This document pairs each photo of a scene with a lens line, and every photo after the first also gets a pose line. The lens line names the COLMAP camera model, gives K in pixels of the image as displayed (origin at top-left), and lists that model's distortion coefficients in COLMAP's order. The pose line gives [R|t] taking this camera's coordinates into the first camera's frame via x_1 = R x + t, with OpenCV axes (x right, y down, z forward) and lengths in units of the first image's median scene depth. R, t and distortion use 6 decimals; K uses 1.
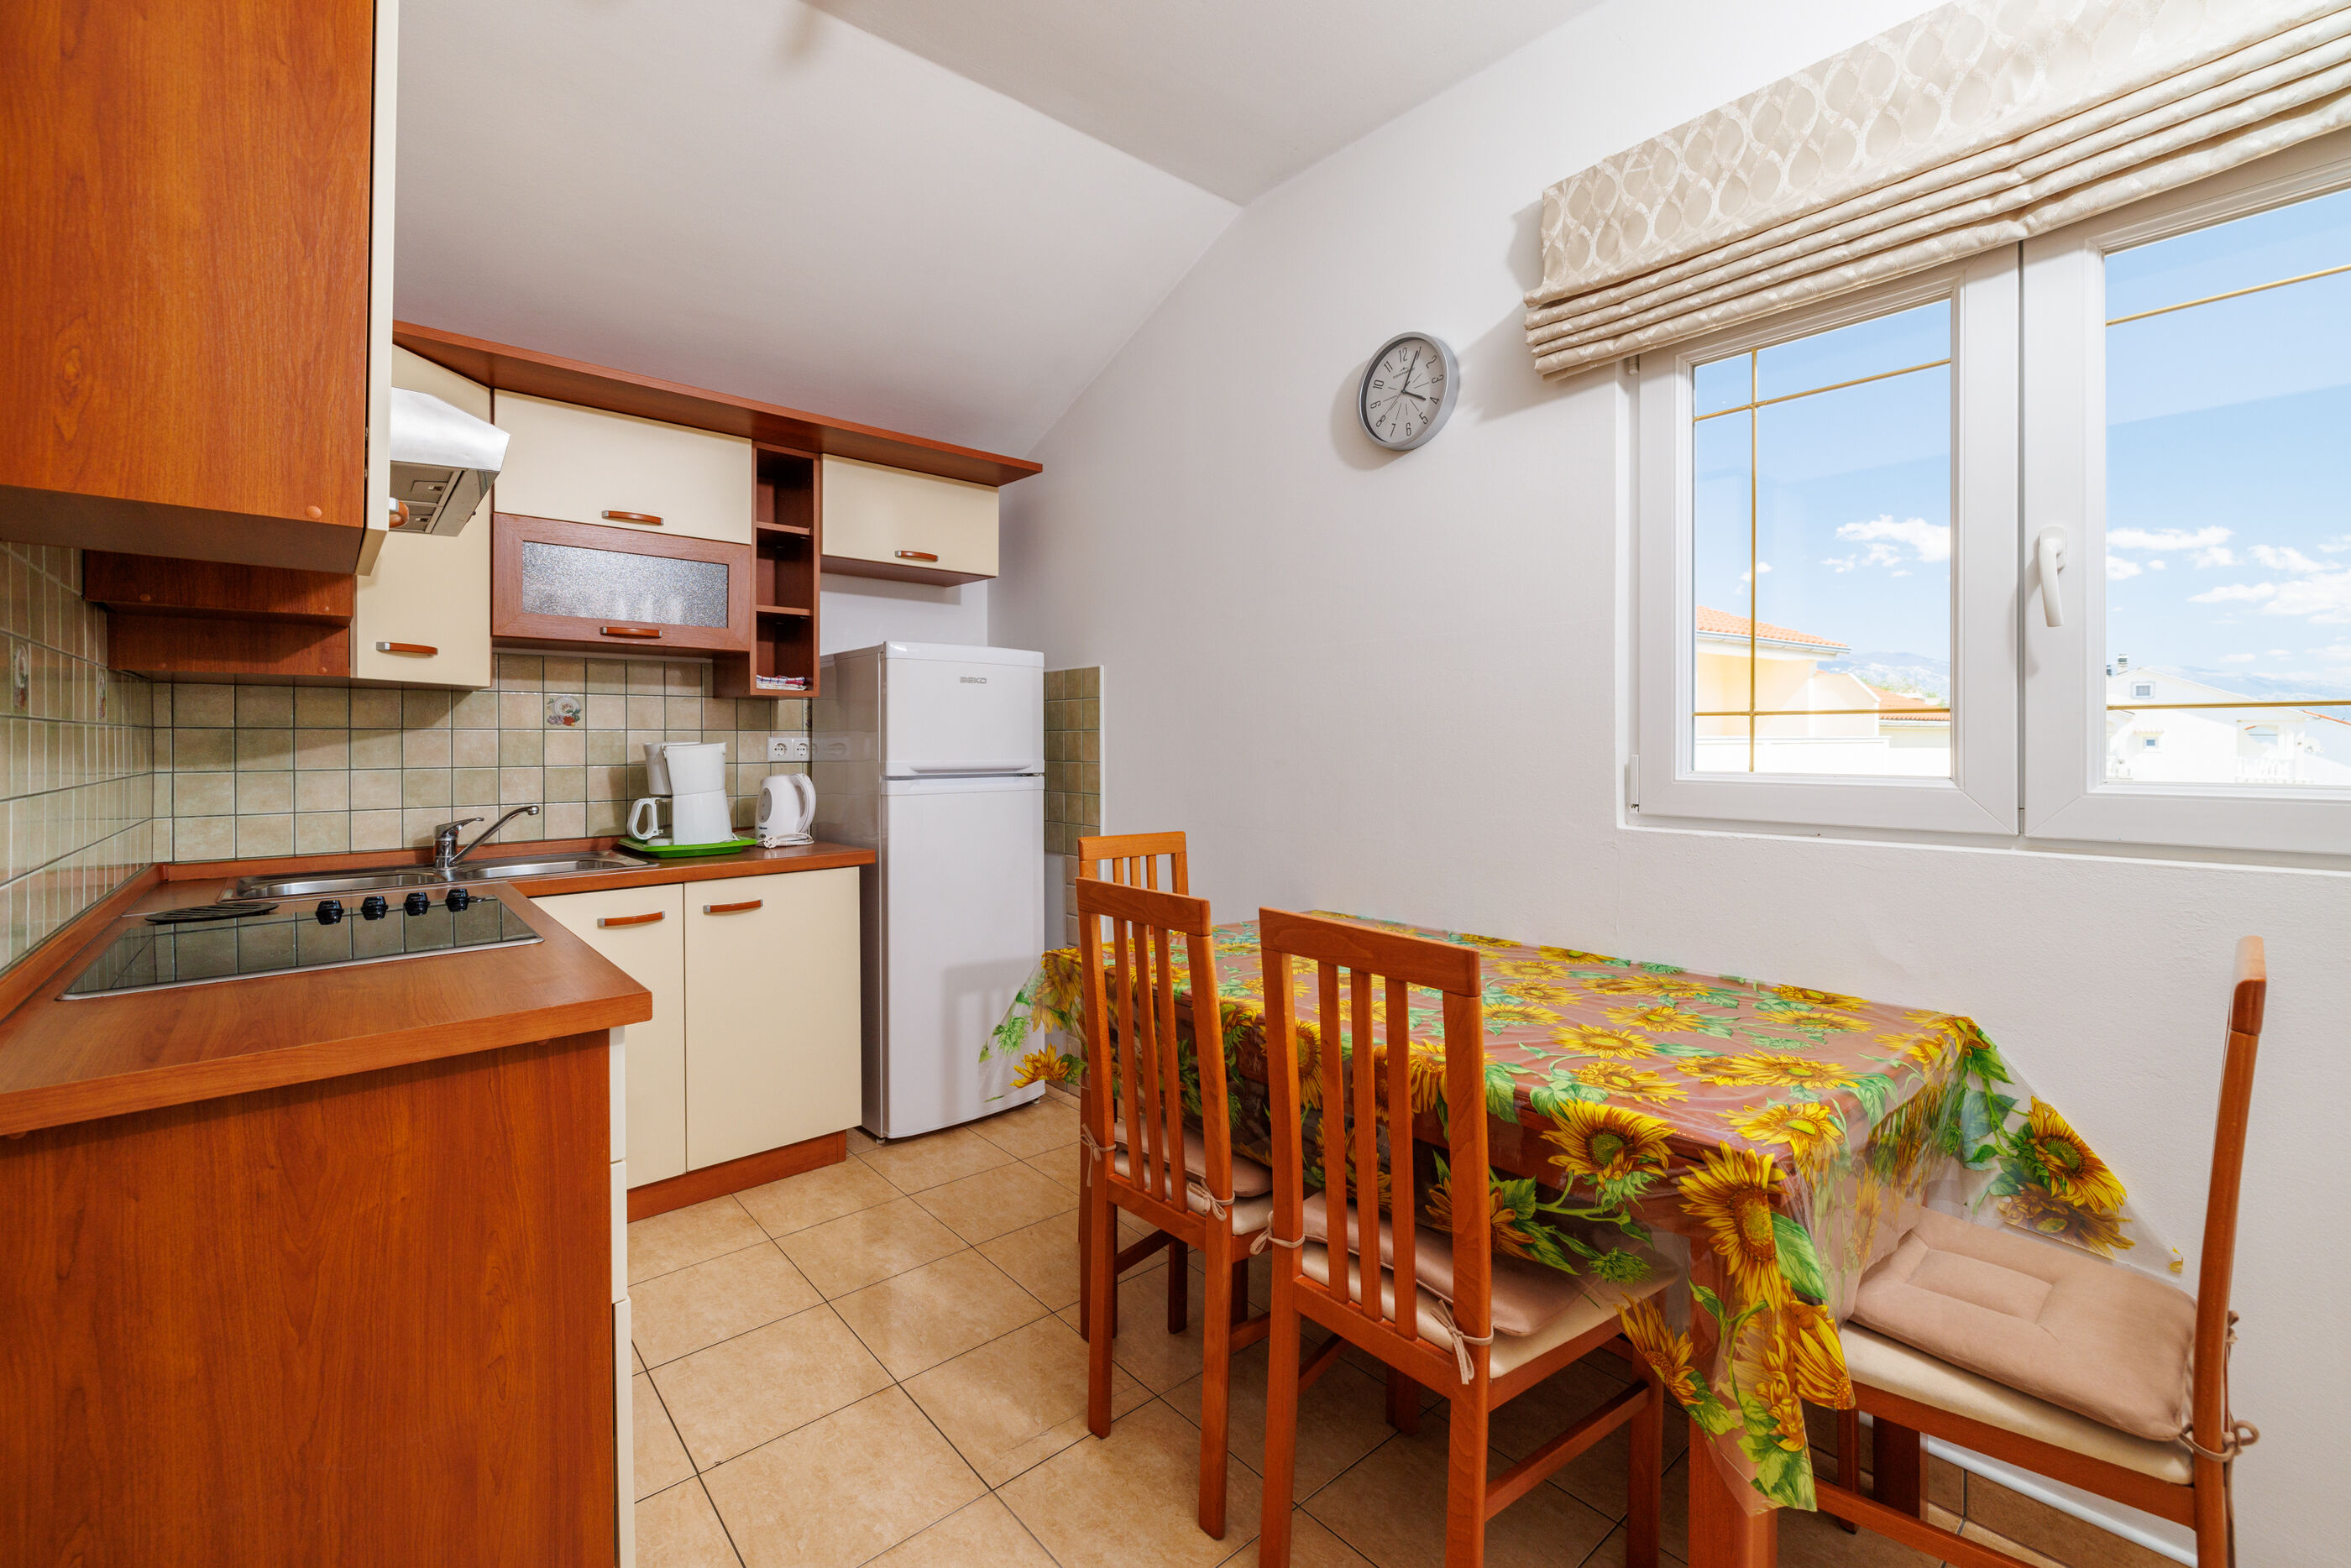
lens RADIAL K [[998.9, 0, 1185.0], [0, 998.9, 749.7], [0, 0, 1]] dist [0.003555, -0.000040]
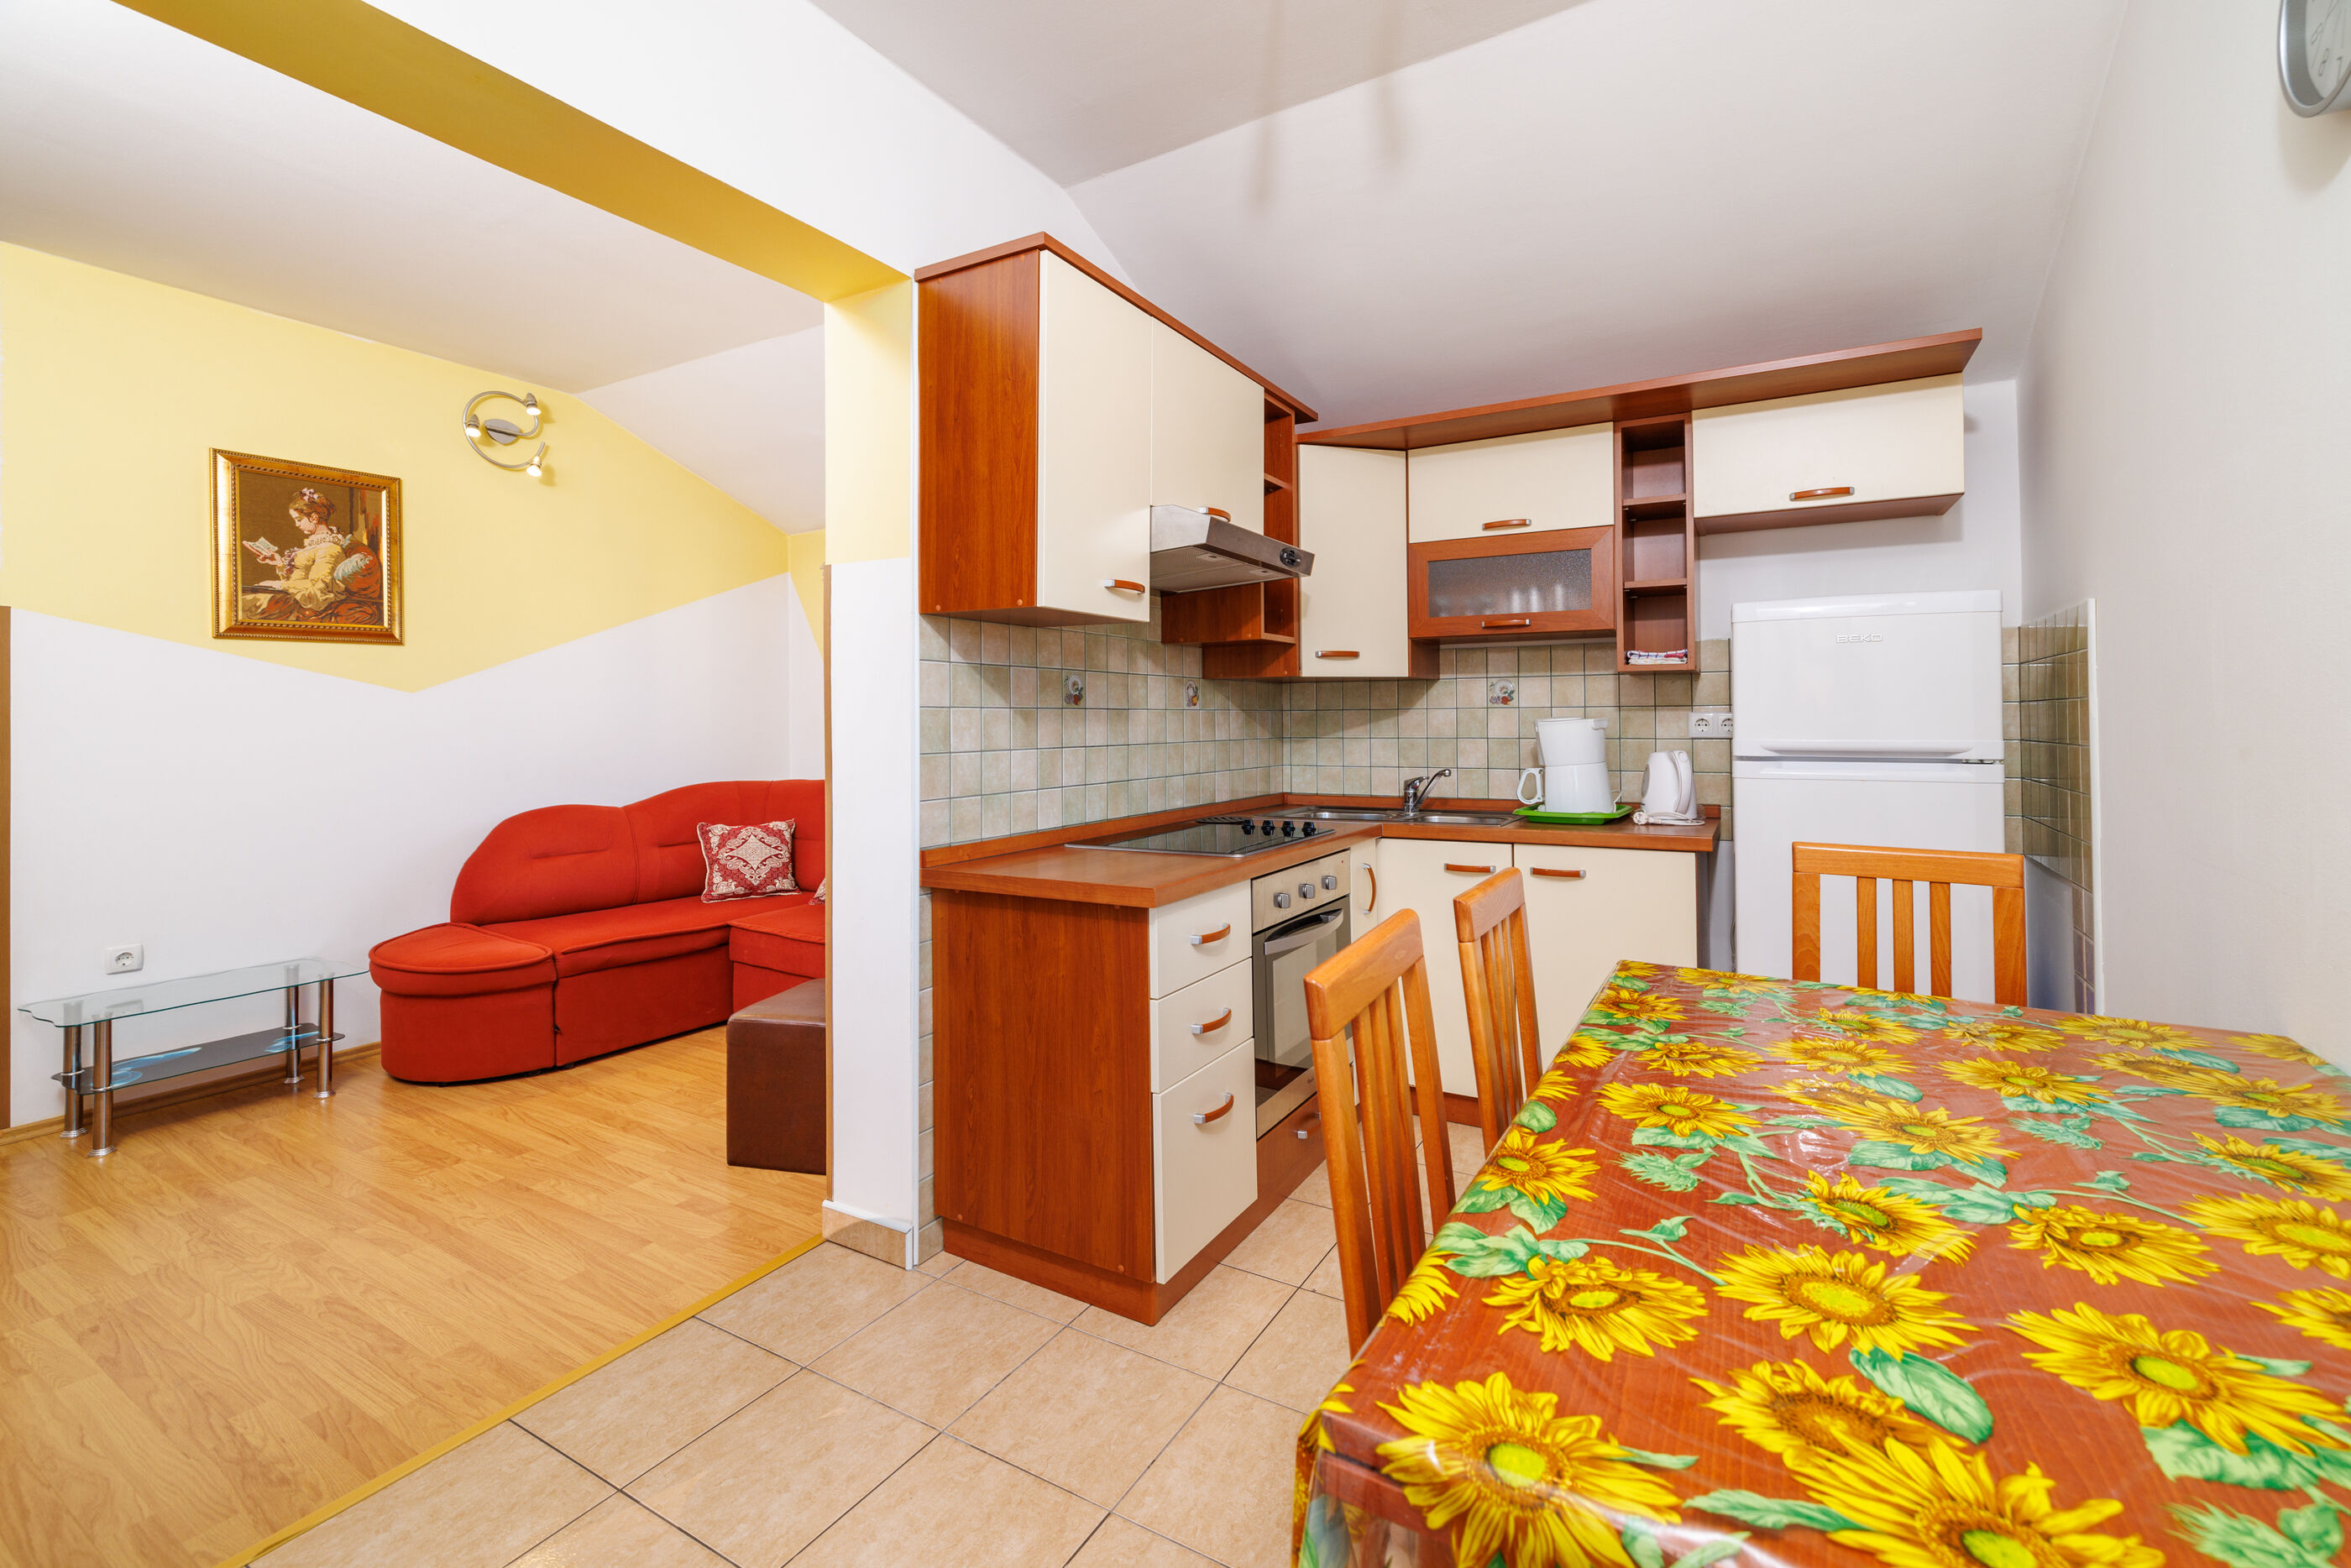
lens RADIAL K [[998.9, 0, 1165.1], [0, 998.9, 716.2], [0, 0, 1]] dist [0.003555, -0.000040]
pose [[0.309193, -0.005028, -0.950986, 0.724911], [-0.002242, 0.999979, -0.006016, -0.004313], [0.950997, 0.003992, 0.309175, 0.457558]]
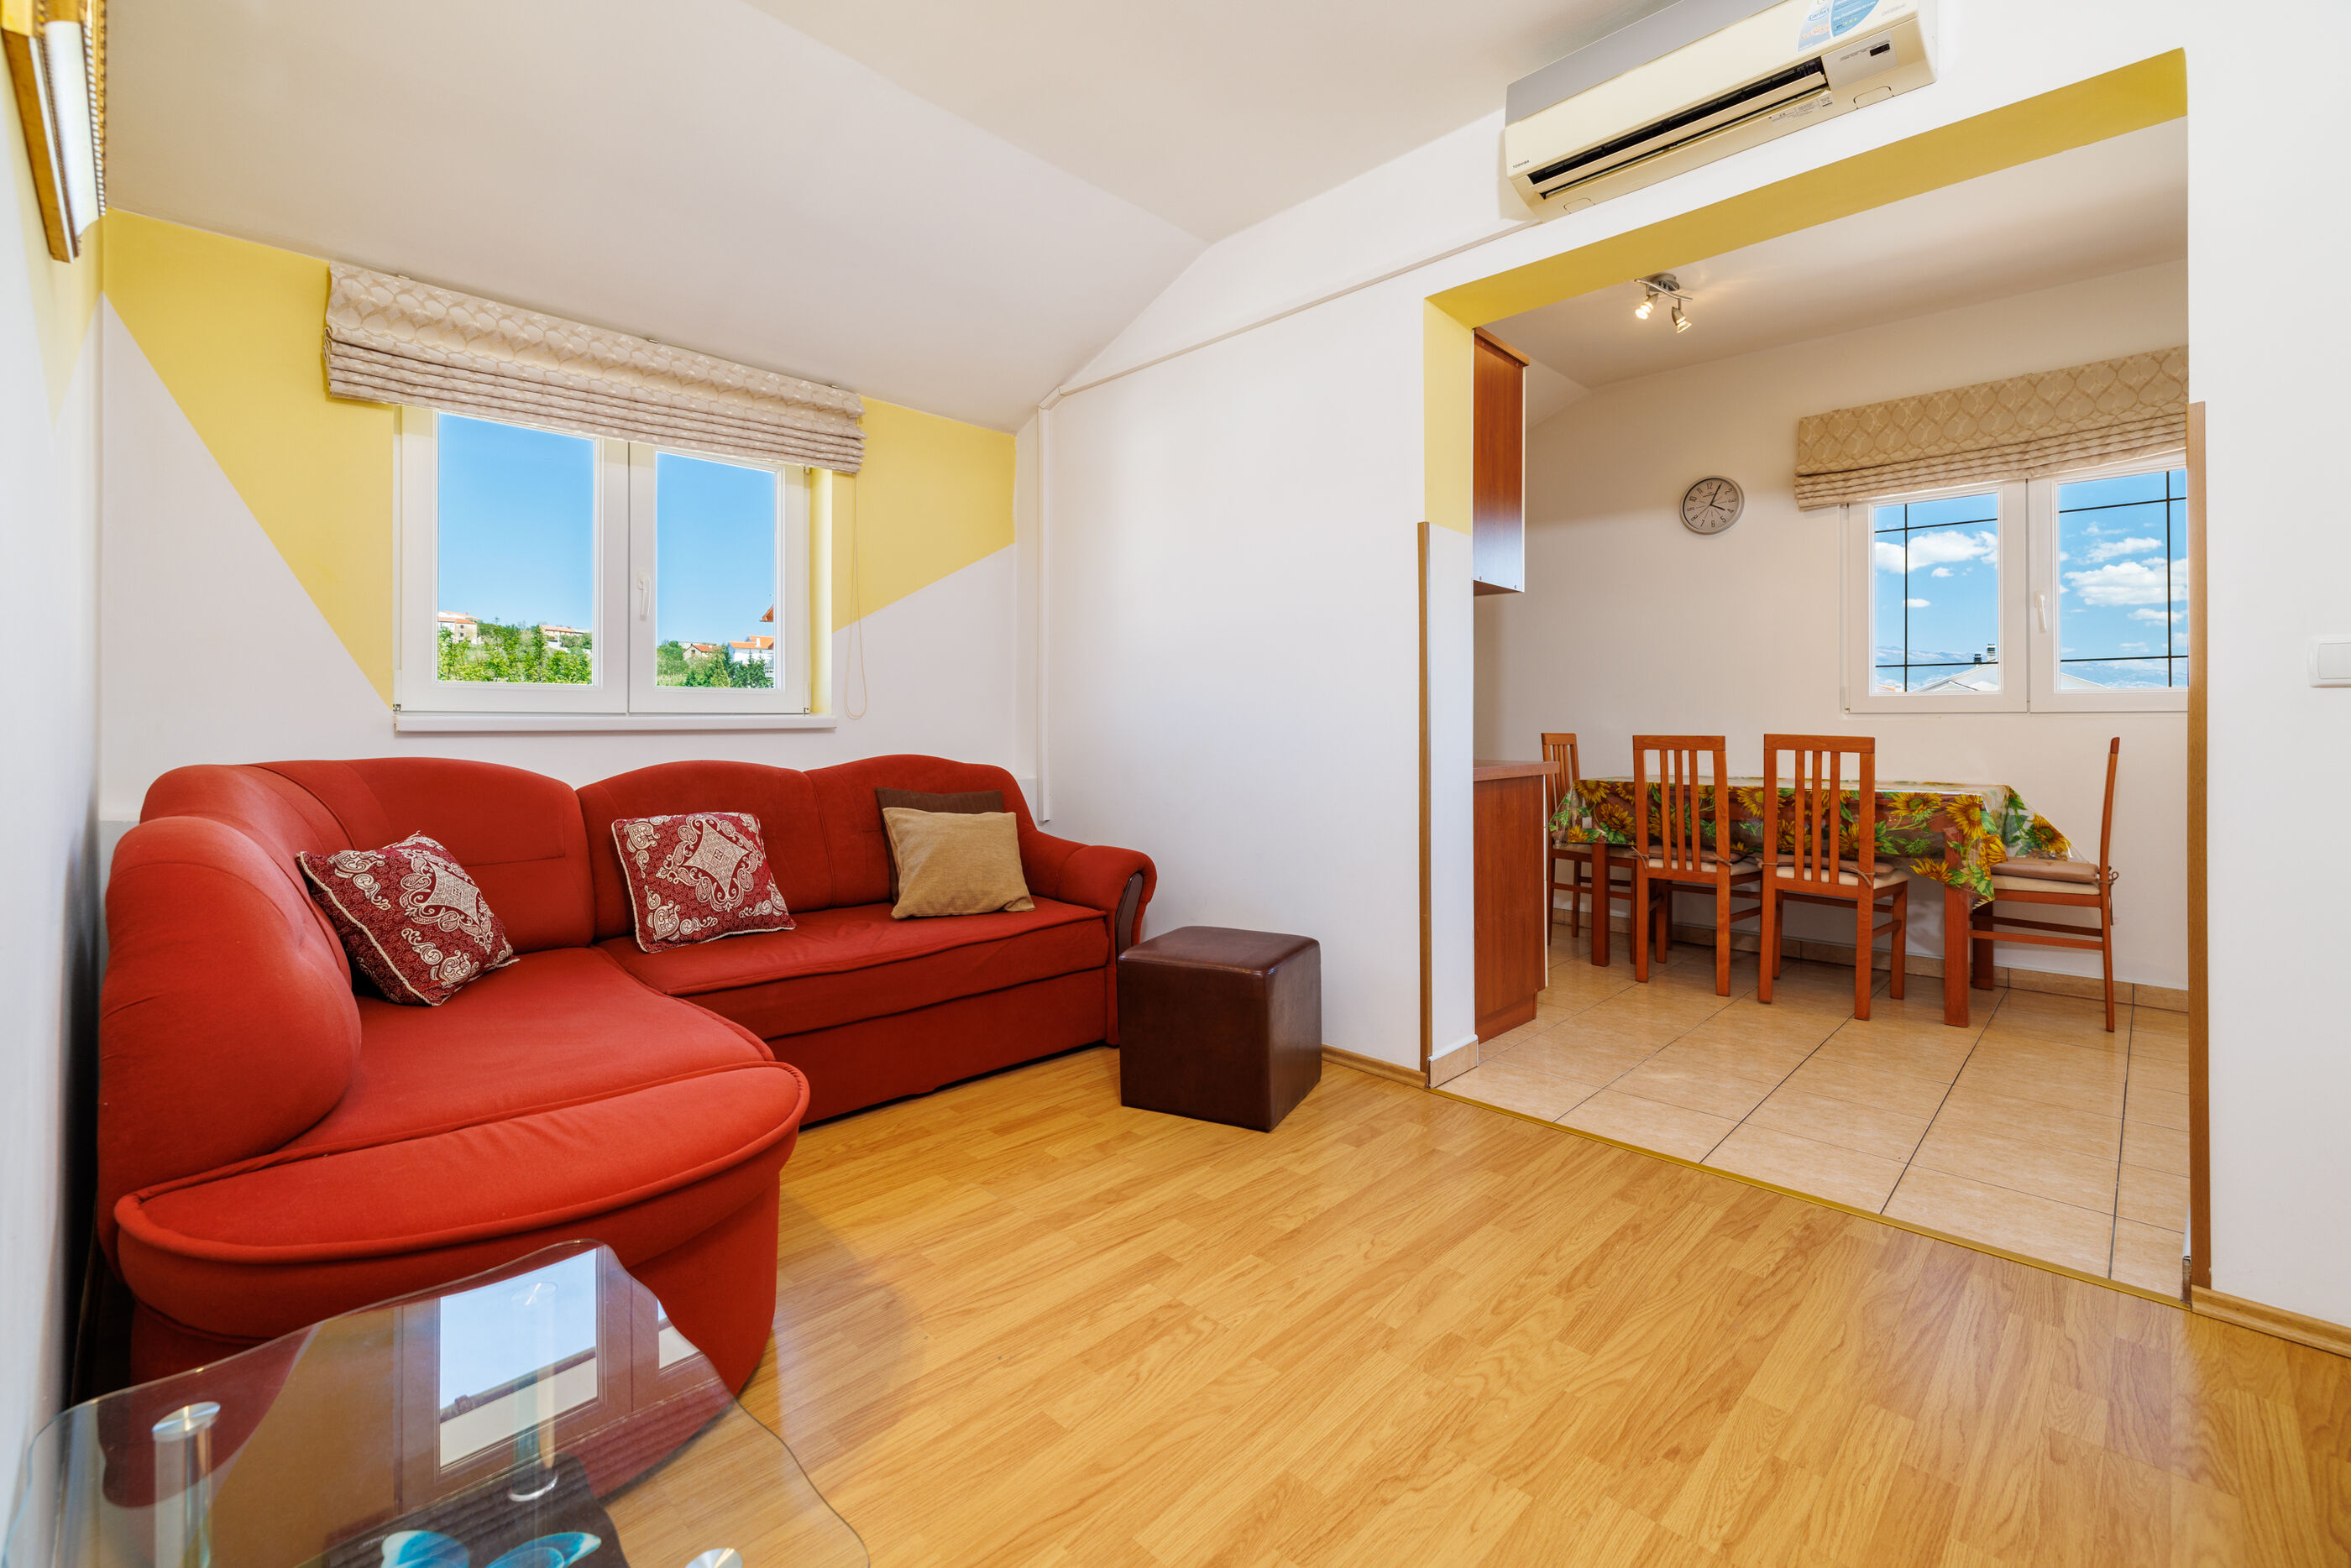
lens RADIAL K [[998.9, 0, 1196.7], [0, 998.9, 723.4], [0, 0, 1]] dist [0.003555, -0.000040]
pose [[0.996487, 0.000977, 0.083748, -1.446341], [-0.000041, 0.999938, -0.011177, 0.142697], [-0.083753, 0.011135, 0.996424, -1.320595]]
